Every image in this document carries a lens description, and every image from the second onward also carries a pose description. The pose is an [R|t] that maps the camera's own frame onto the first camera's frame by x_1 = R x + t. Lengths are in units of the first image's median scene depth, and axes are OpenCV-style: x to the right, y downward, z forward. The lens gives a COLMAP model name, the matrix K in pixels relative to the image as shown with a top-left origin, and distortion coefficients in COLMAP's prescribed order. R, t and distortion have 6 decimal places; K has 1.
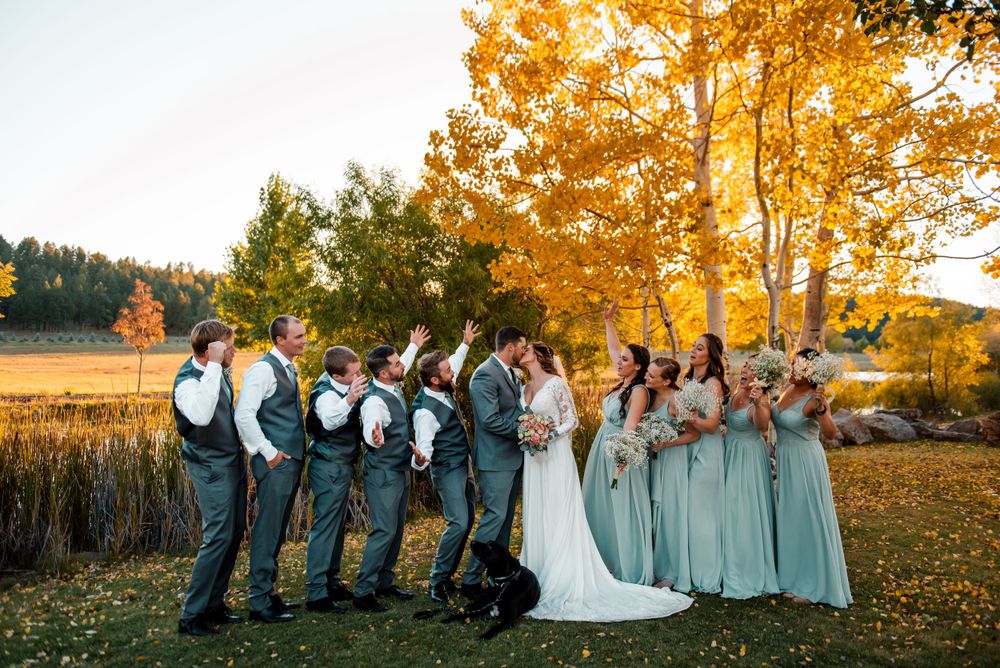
lens RADIAL K [[755.1, 0, 500.0], [0, 755.1, 334.0], [0, 0, 1]] dist [0.001807, 0.001963]
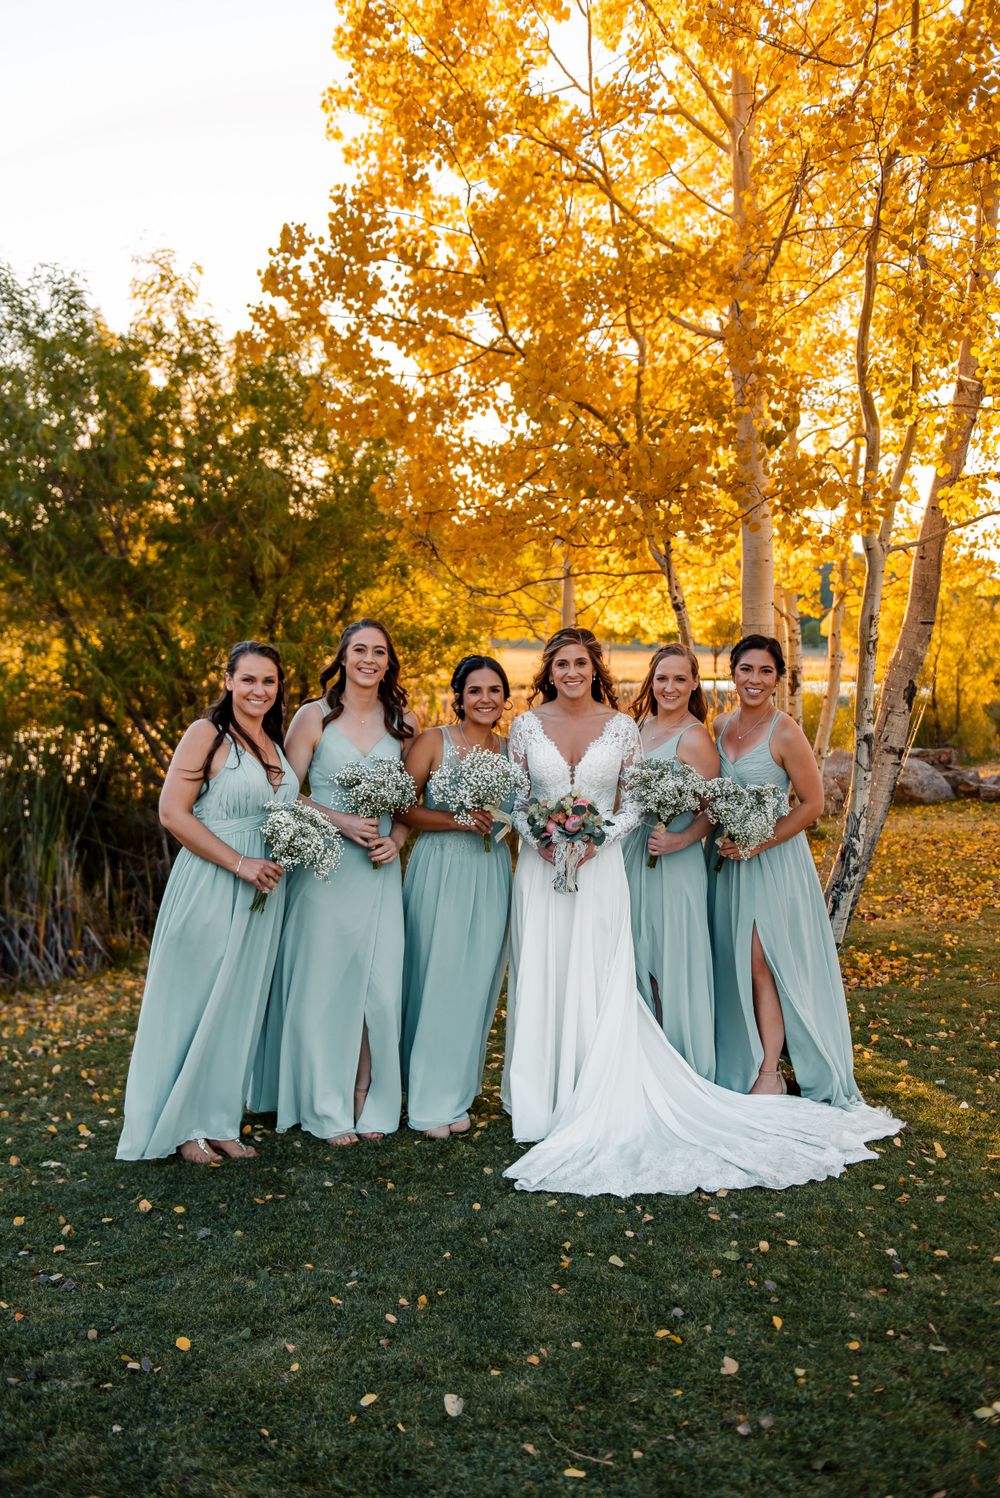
lens RADIAL K [[1423.6, 0, 490.6], [0, 1423.6, 749.1], [0, 0, 1]] dist [-0.002999, -0.003005]
pose [[0.969589, -0.000417, 0.244740, -0.136980], [-0.024579, 0.994777, 0.099068, -0.006367], [-0.243503, -0.102070, 0.964514, -0.001423]]
